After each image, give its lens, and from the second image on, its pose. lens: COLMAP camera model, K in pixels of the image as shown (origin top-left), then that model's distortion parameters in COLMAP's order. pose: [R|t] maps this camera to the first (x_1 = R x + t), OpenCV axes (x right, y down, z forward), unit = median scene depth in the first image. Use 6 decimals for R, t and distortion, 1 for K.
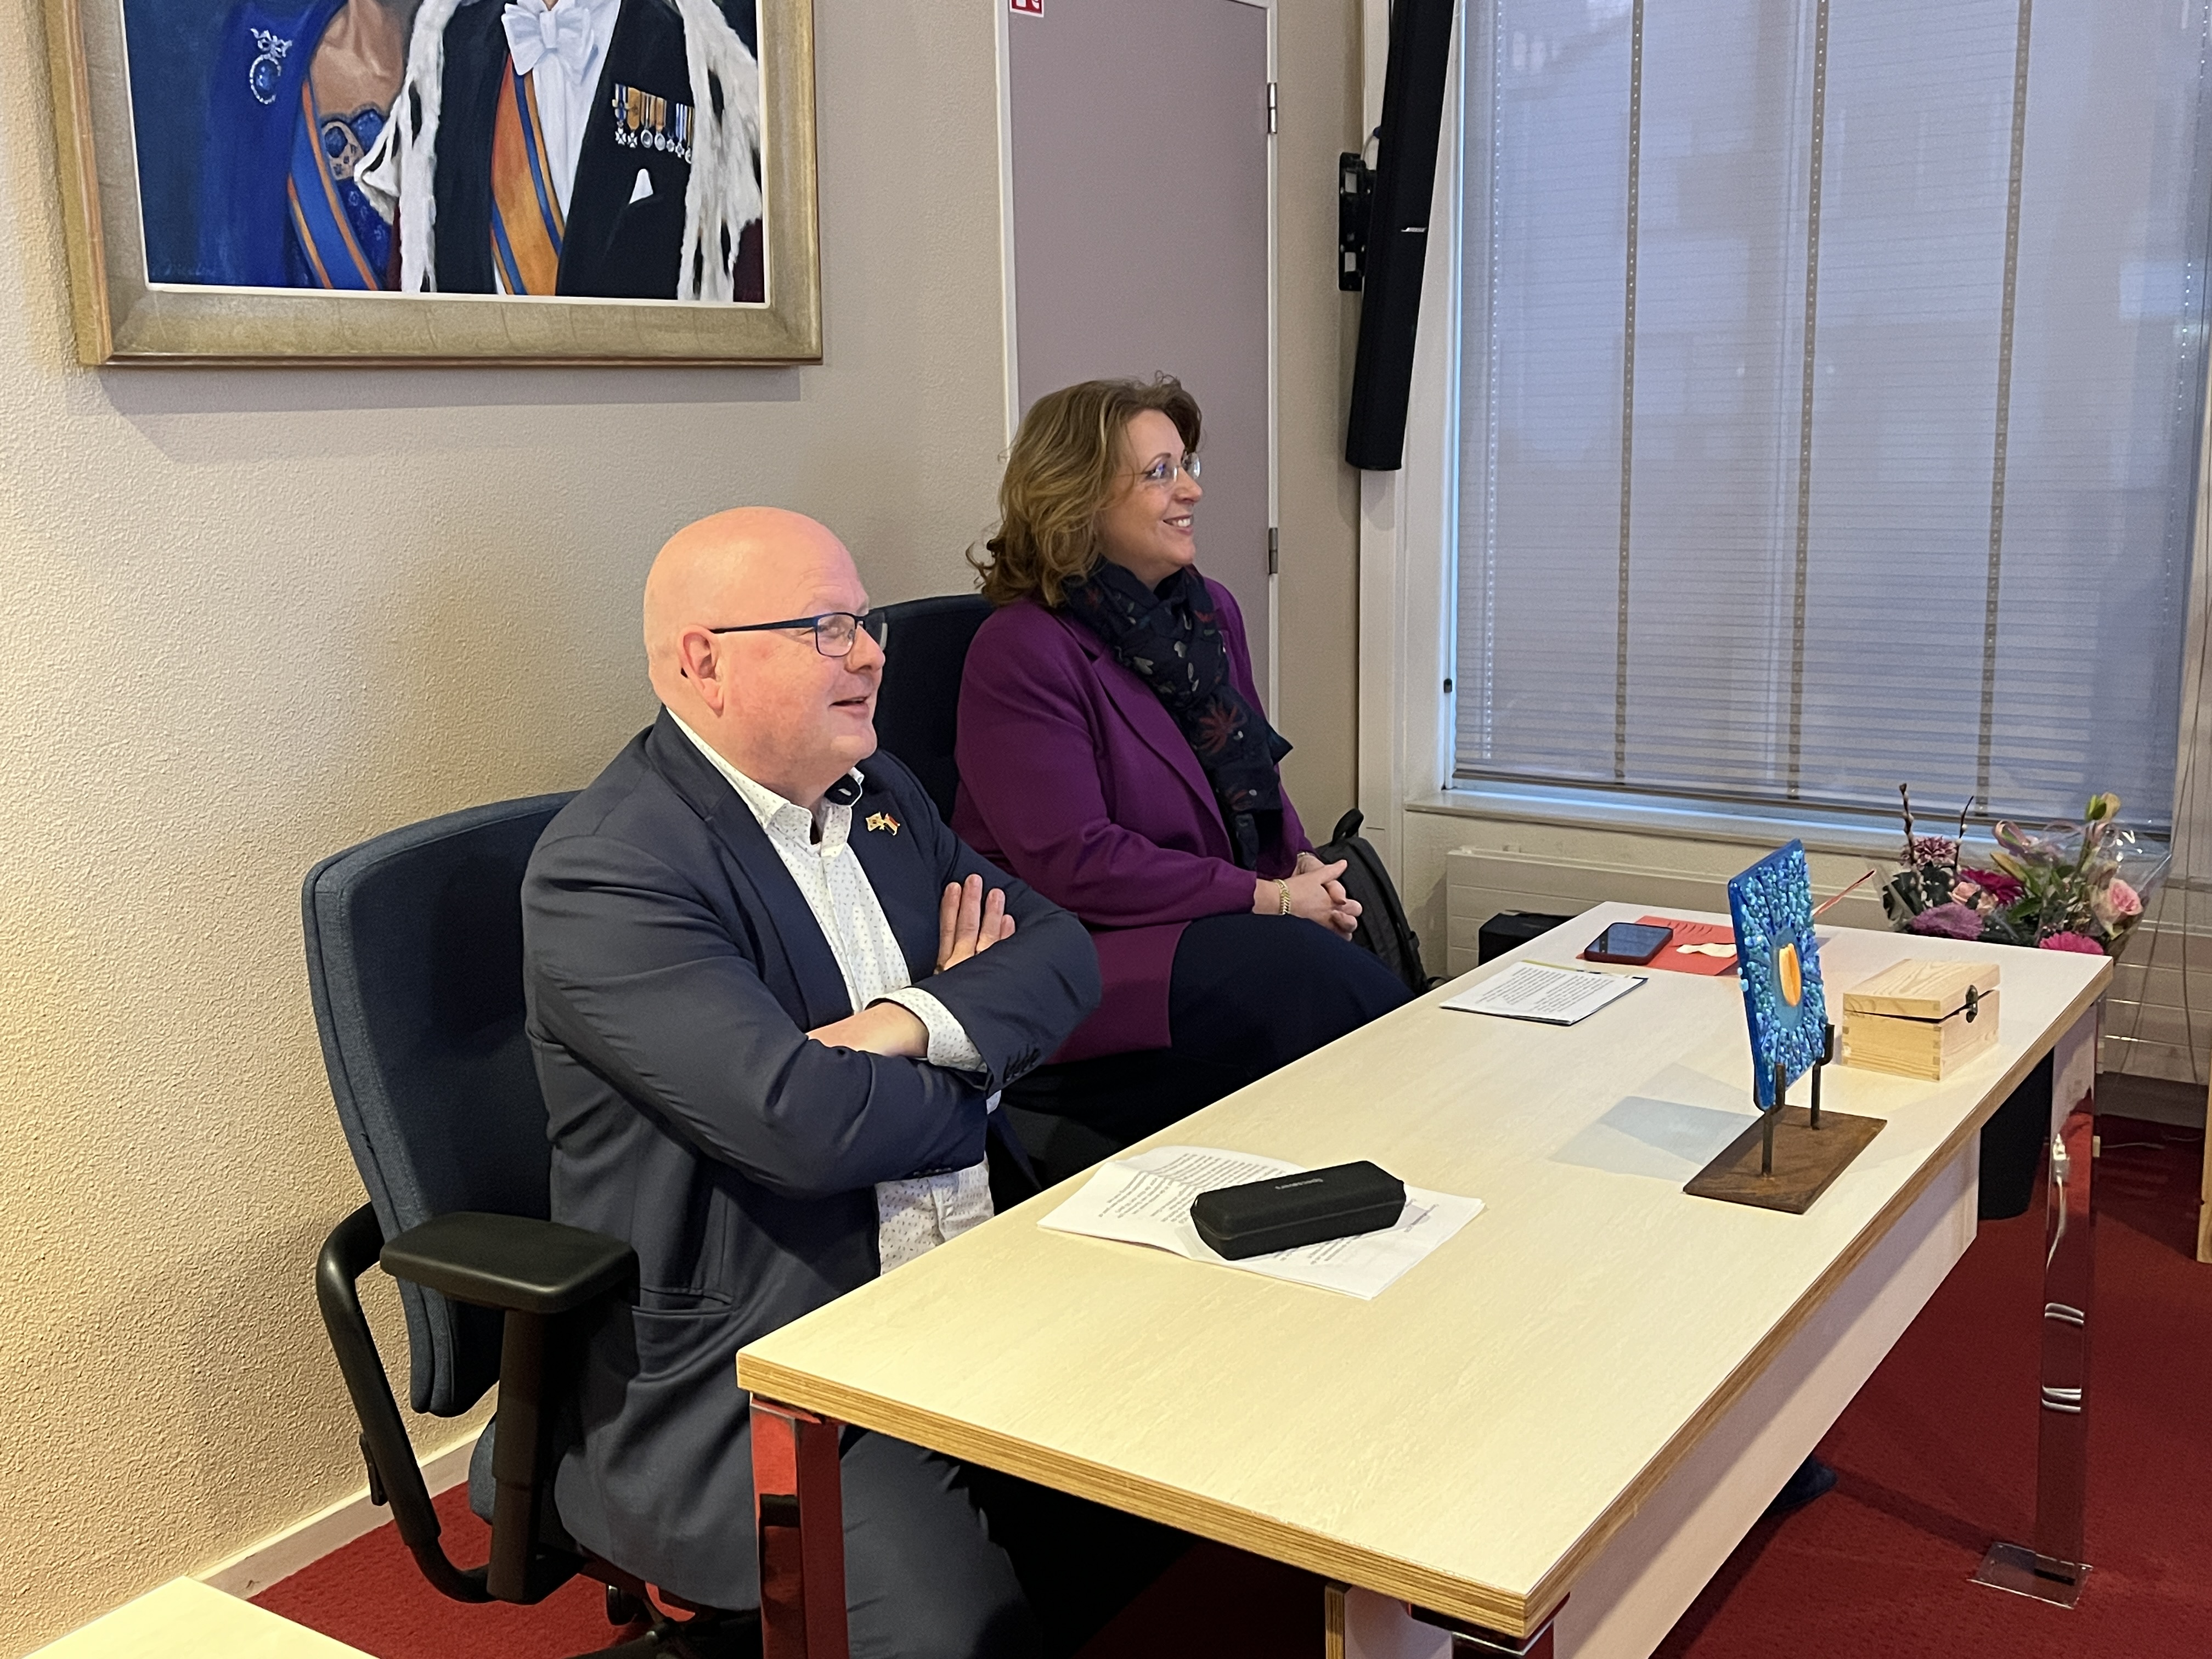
lens RADIAL K [[2216.6, 0, 1100.1], [0, 2216.6, 840.2], [0, 0, 1]] dist [0.015666, 0.000000]
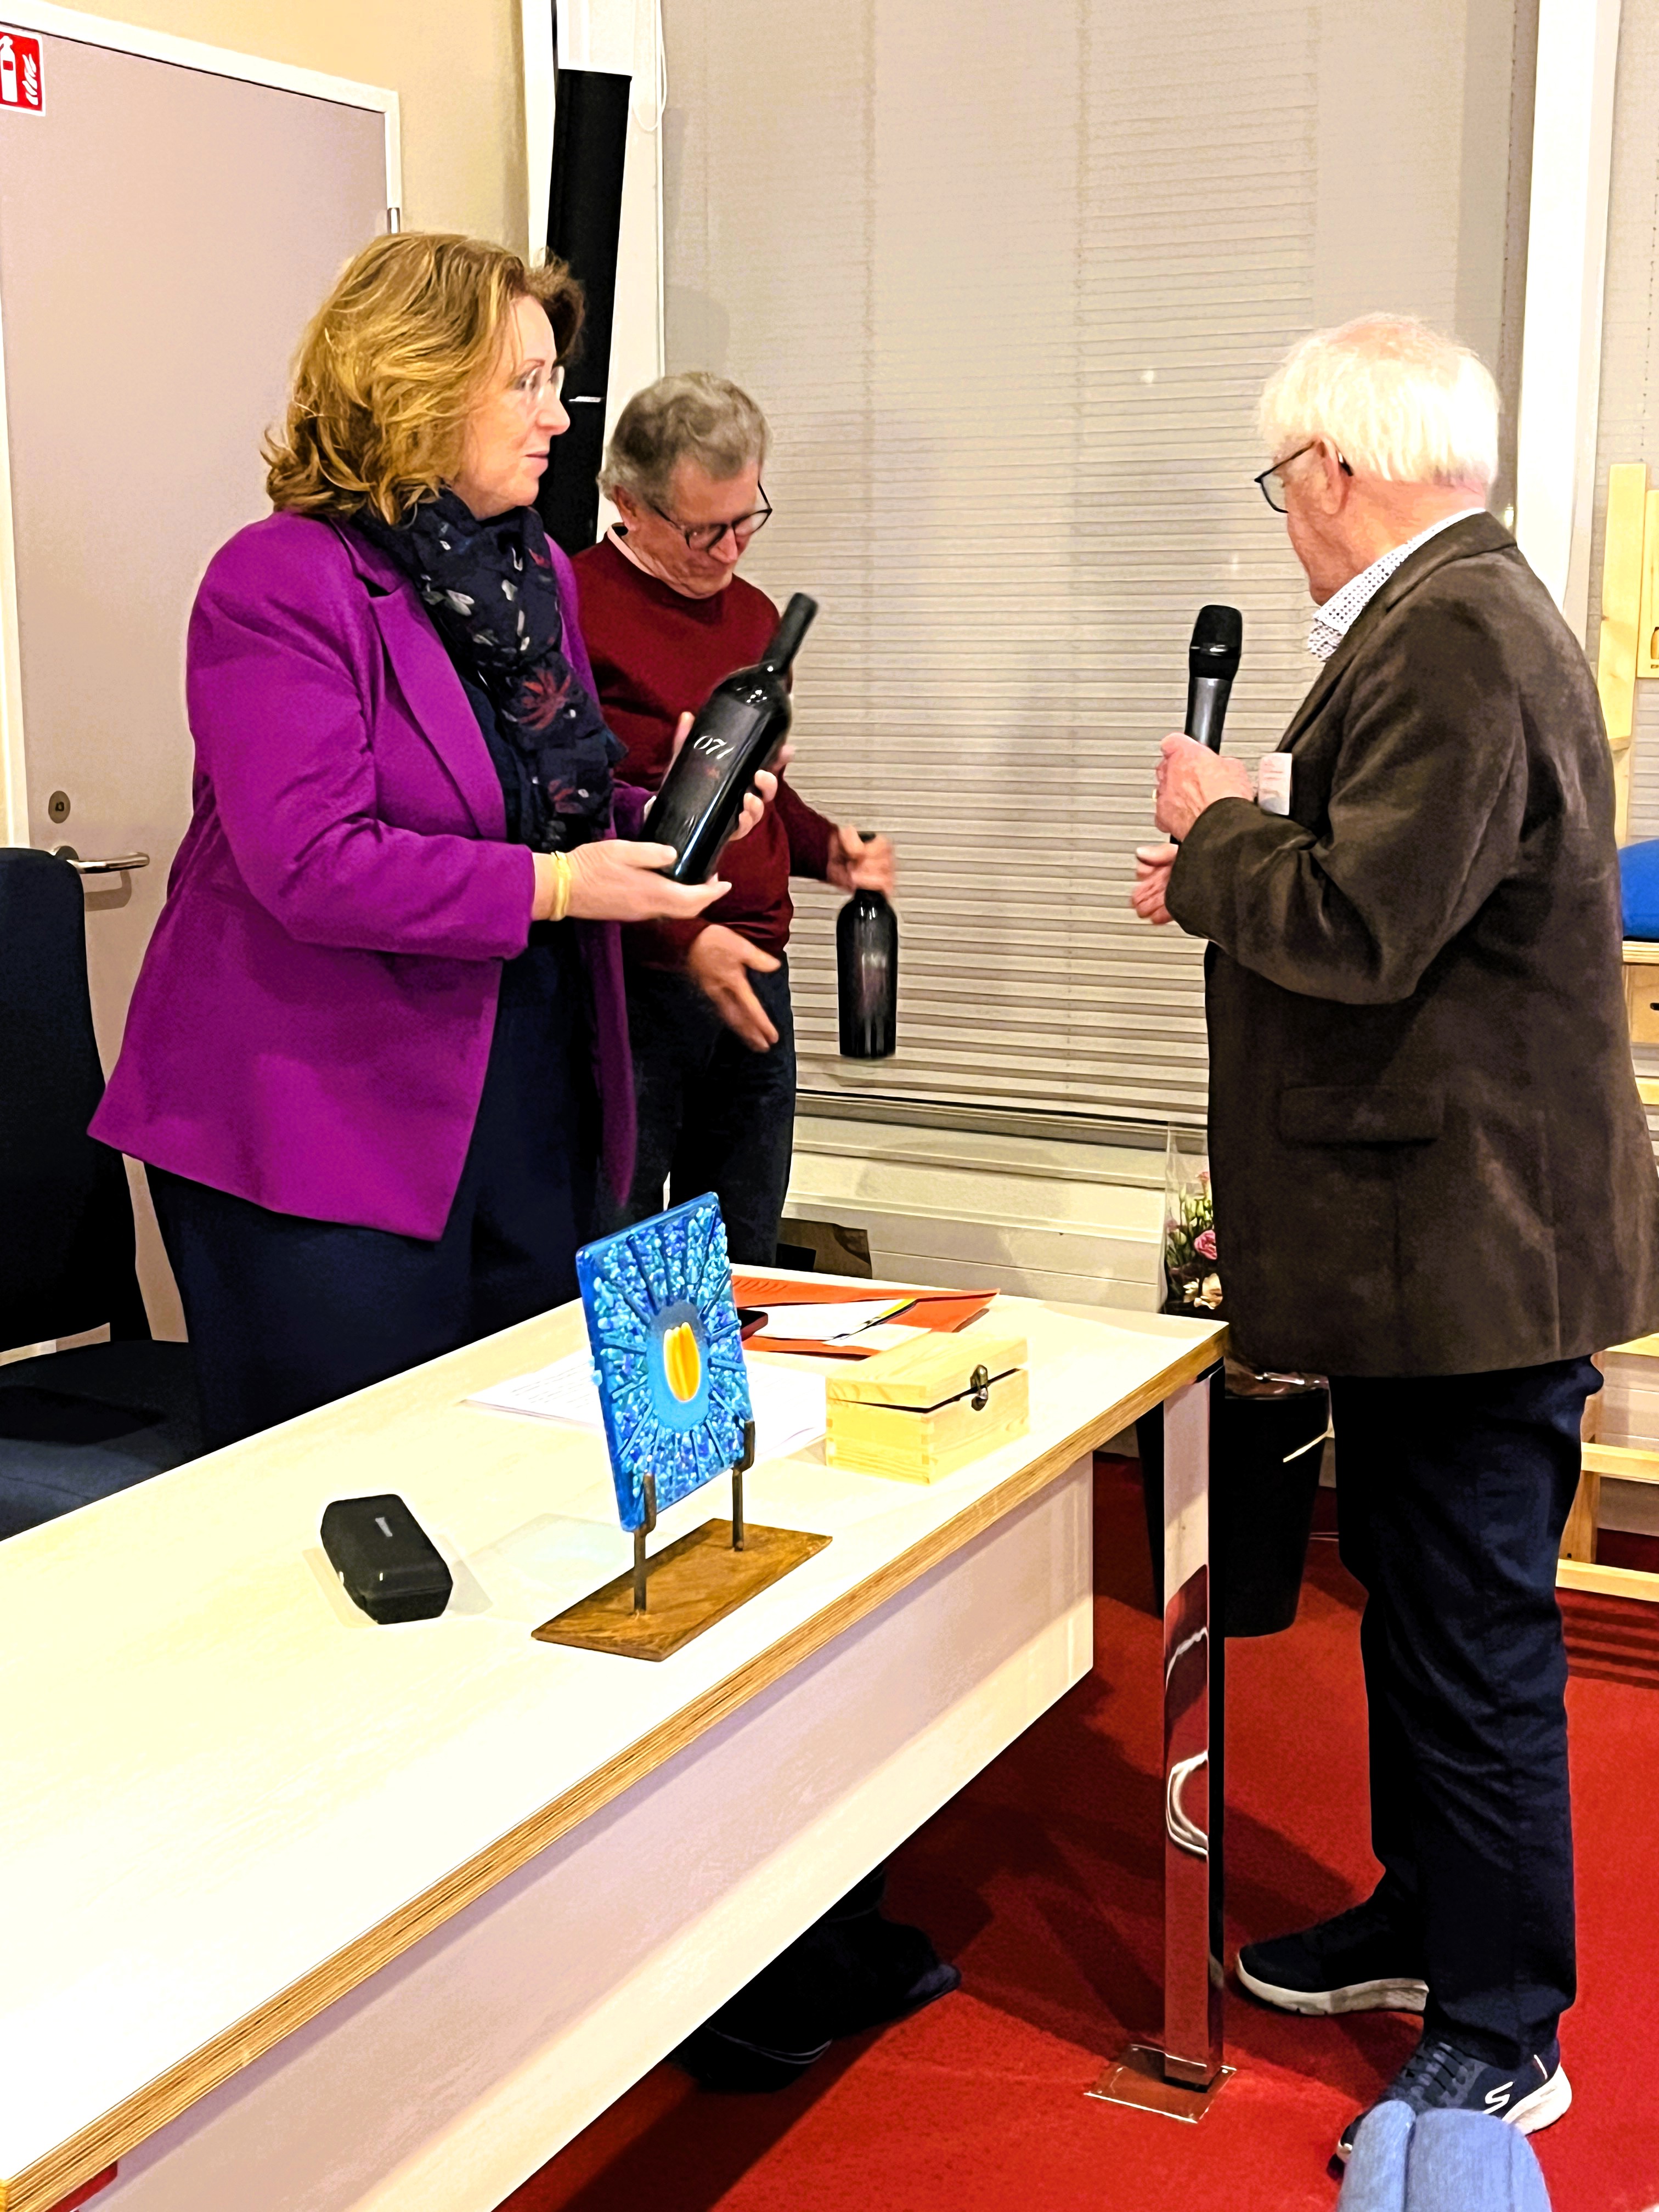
lens RADIAL K [[2858.9, 0, 824.5], [0, 2858.9, 1086.5], [0, 0, 1]] dist [0.034900, 0.000000]
pose [[0.990925, -0.004754, 0.134329, 0.194653], [0.007842, 0.999717, -0.022463, -0.014071], [-0.134184, 0.023312, 0.990682, -0.038980]]
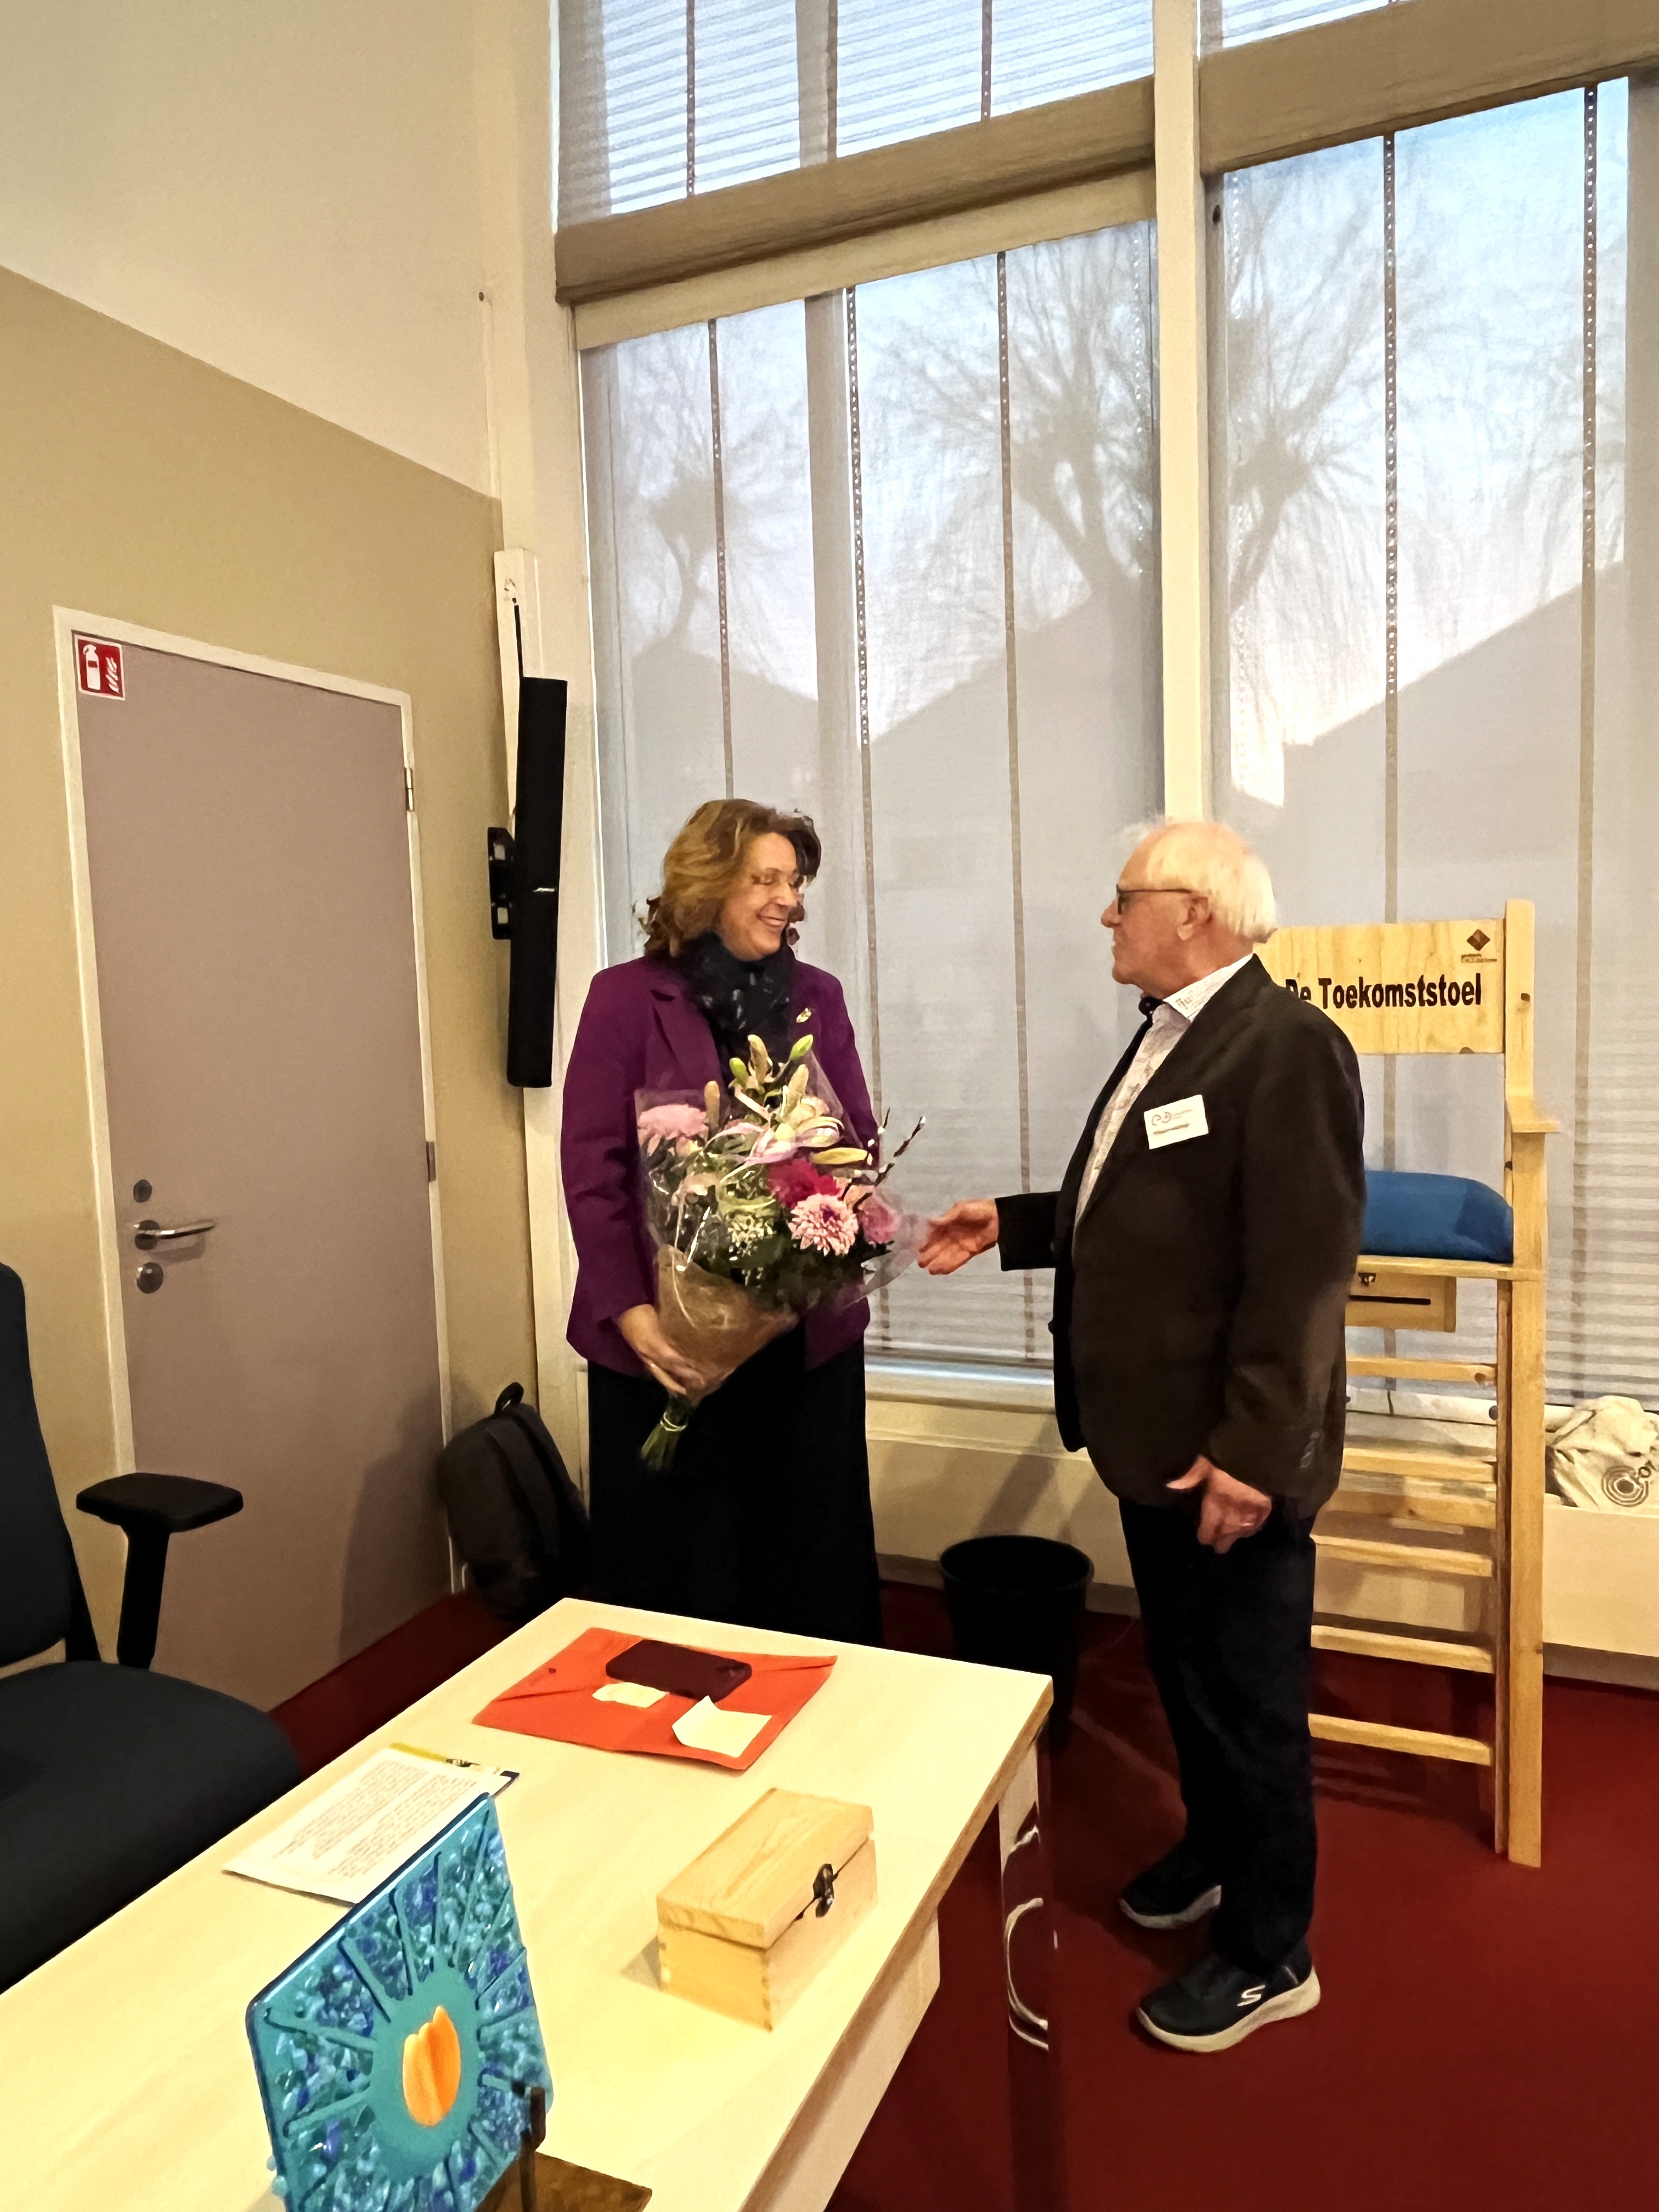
lens RADIAL K [[1485.0, 0, 836.4], [0, 1485.0, 1100.0], [0, 0, 1]] dist [-0.007645, -0.003755]
pose [[0.980422, -0.026545, 0.195110, 0.304188], [0.050512, 0.991620, -0.118908, -0.135494], [-0.190319, 0.126436, 0.973547, 0.468287]]
